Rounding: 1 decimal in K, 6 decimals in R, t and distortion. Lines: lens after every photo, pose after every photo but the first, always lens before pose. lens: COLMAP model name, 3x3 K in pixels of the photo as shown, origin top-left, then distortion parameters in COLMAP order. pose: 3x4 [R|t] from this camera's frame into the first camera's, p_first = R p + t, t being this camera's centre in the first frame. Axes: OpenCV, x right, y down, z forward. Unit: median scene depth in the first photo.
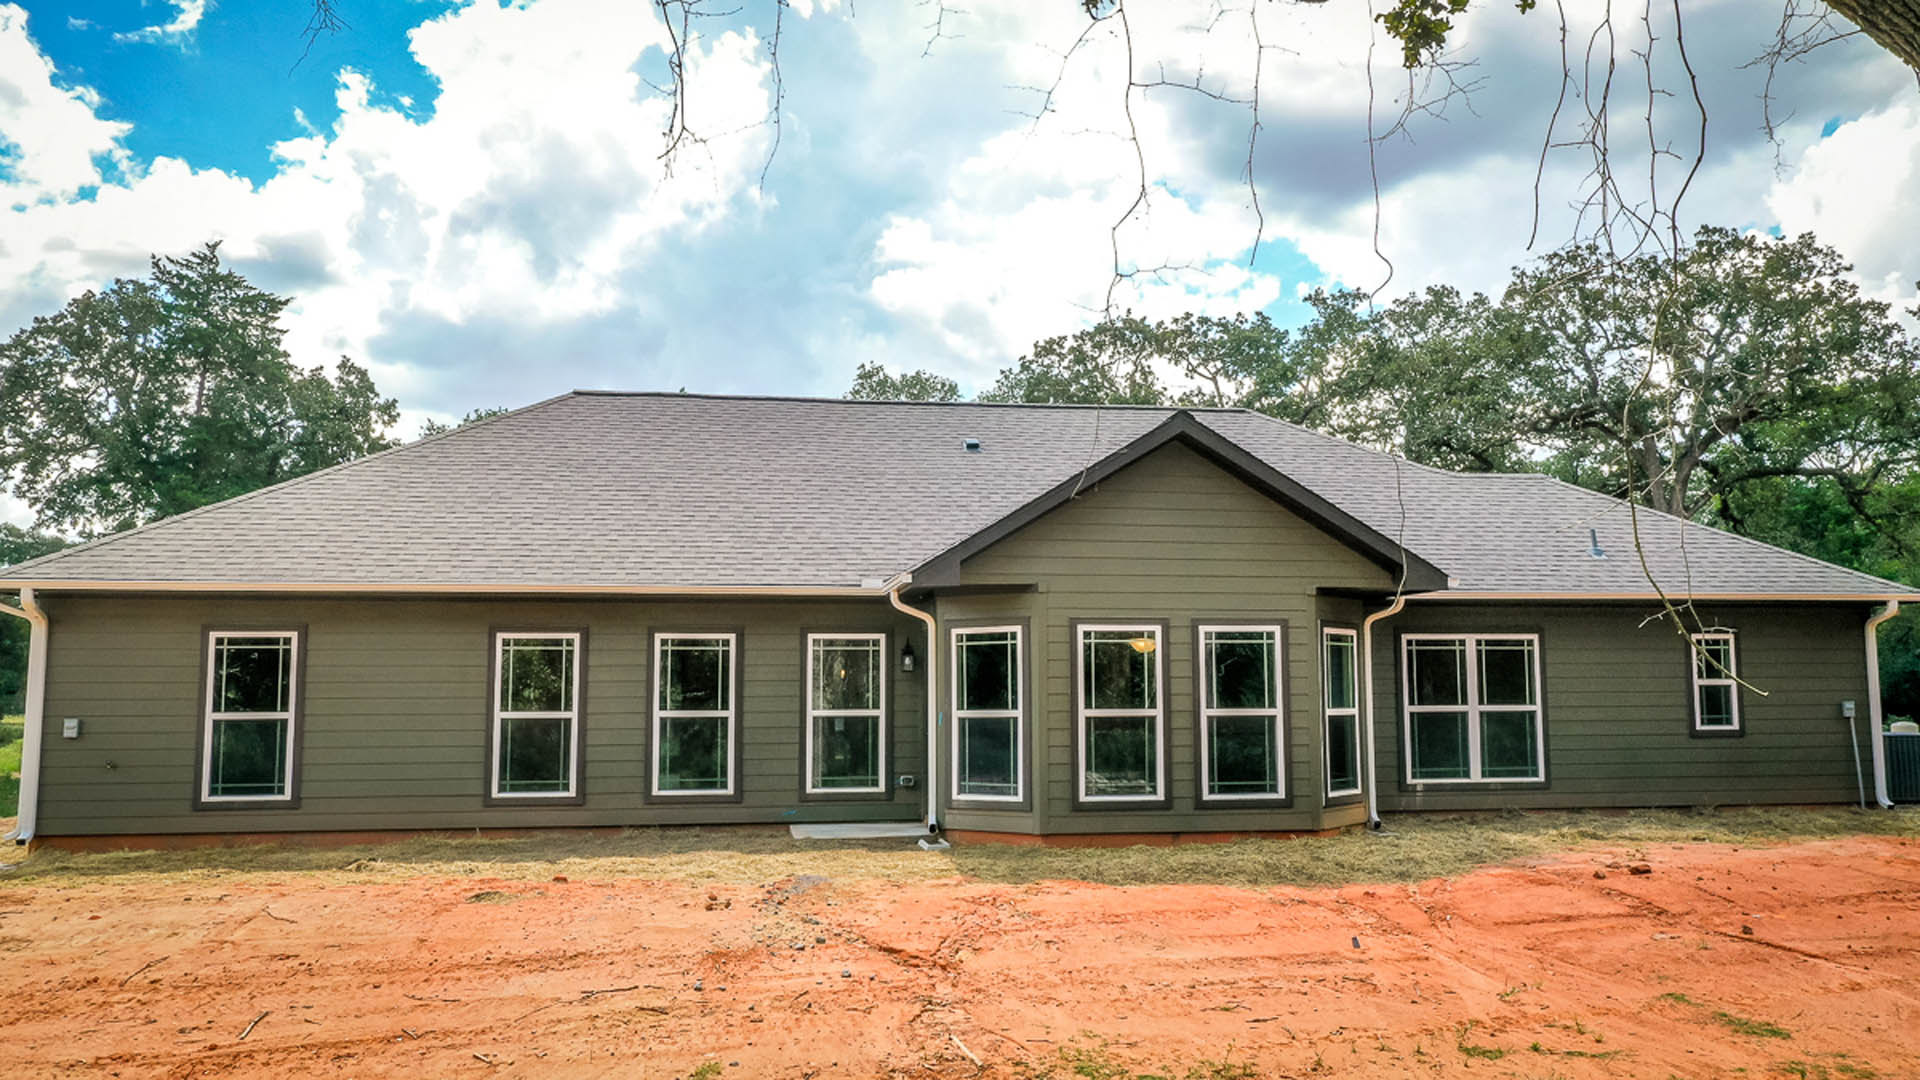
lens RADIAL K [[1616.5, 0, 960.0], [0, 1616.5, 540.0], [0, 0, 1]] dist [0.002920, 0.002871]
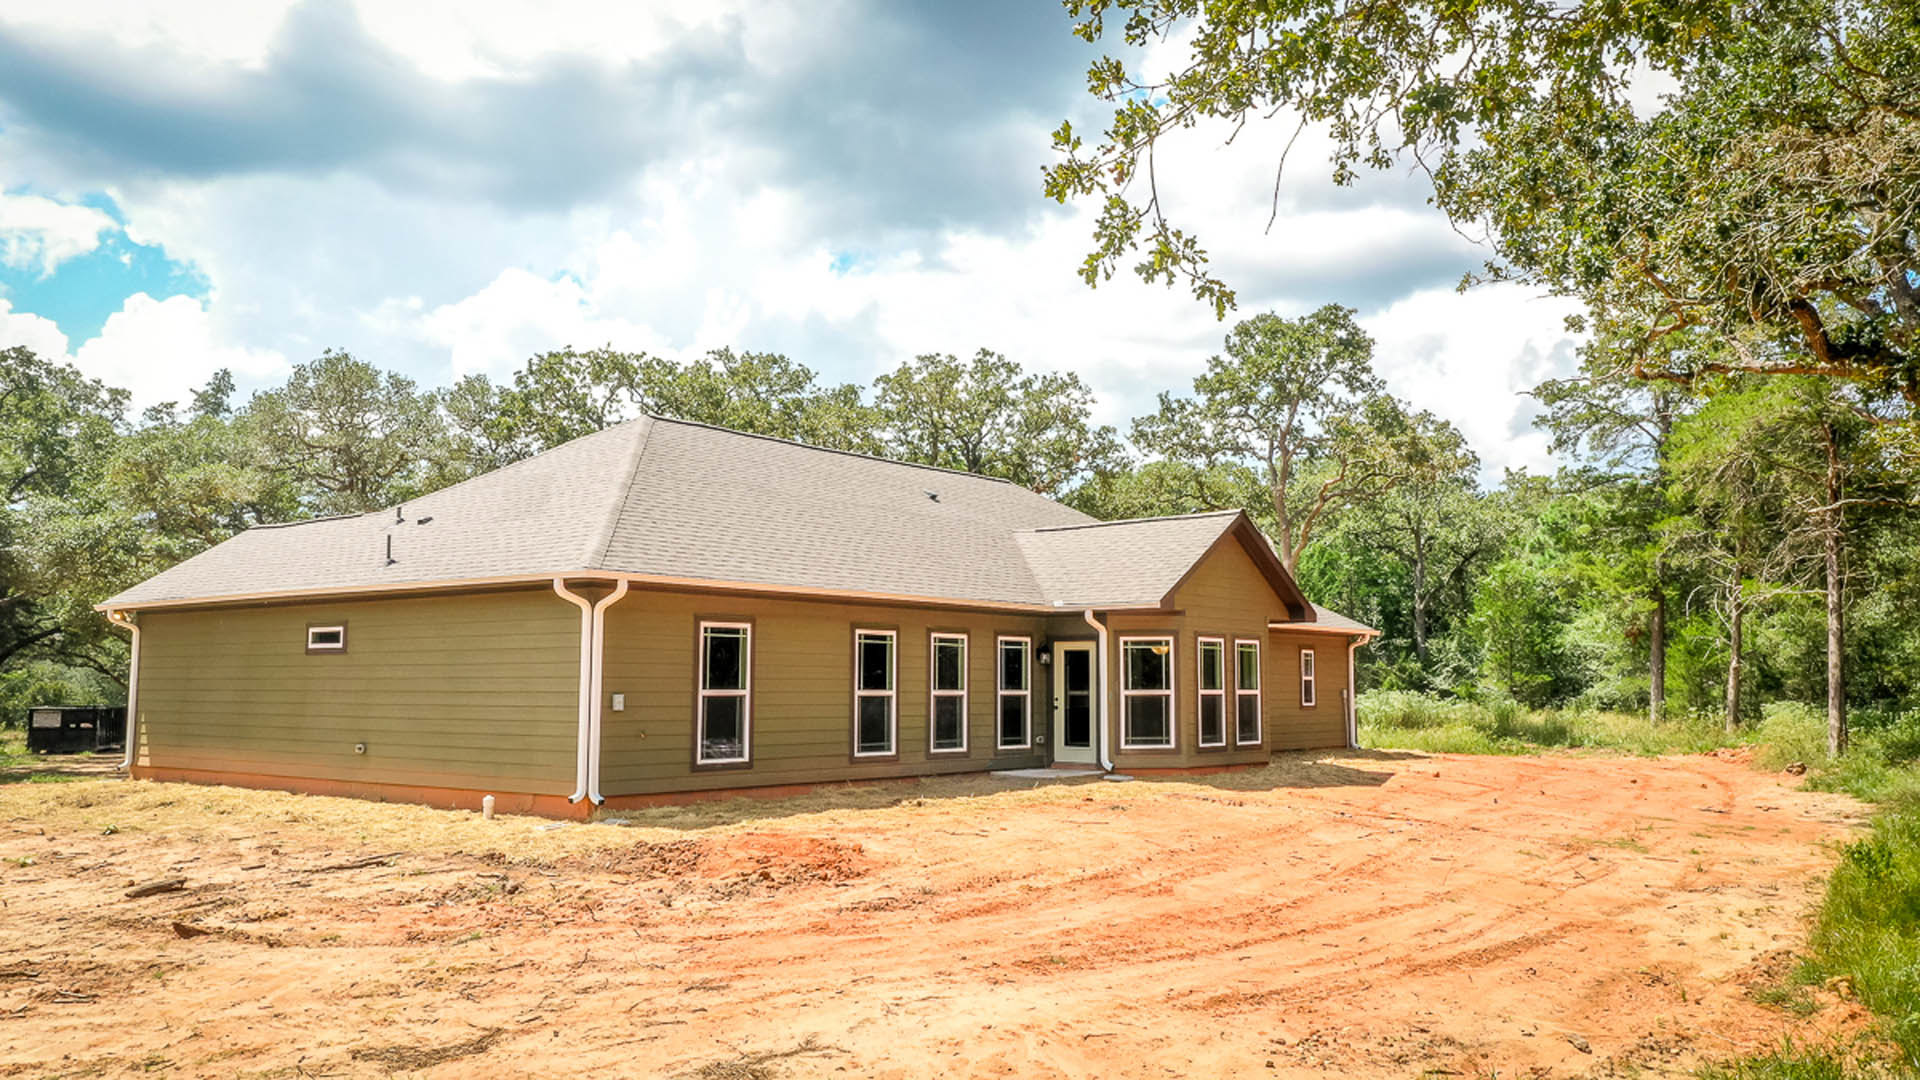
lens RADIAL K [[1530.9, 0, 960.0], [0, 1530.9, 540.0], [0, 0, 1]] dist [-0.003146, 0.001576]
pose [[0.722934, 0.071486, 0.687209, -1.079535], [-0.075650, 0.996843, -0.024113, 0.009703], [-0.686763, -0.034555, 0.726060, 0.057663]]
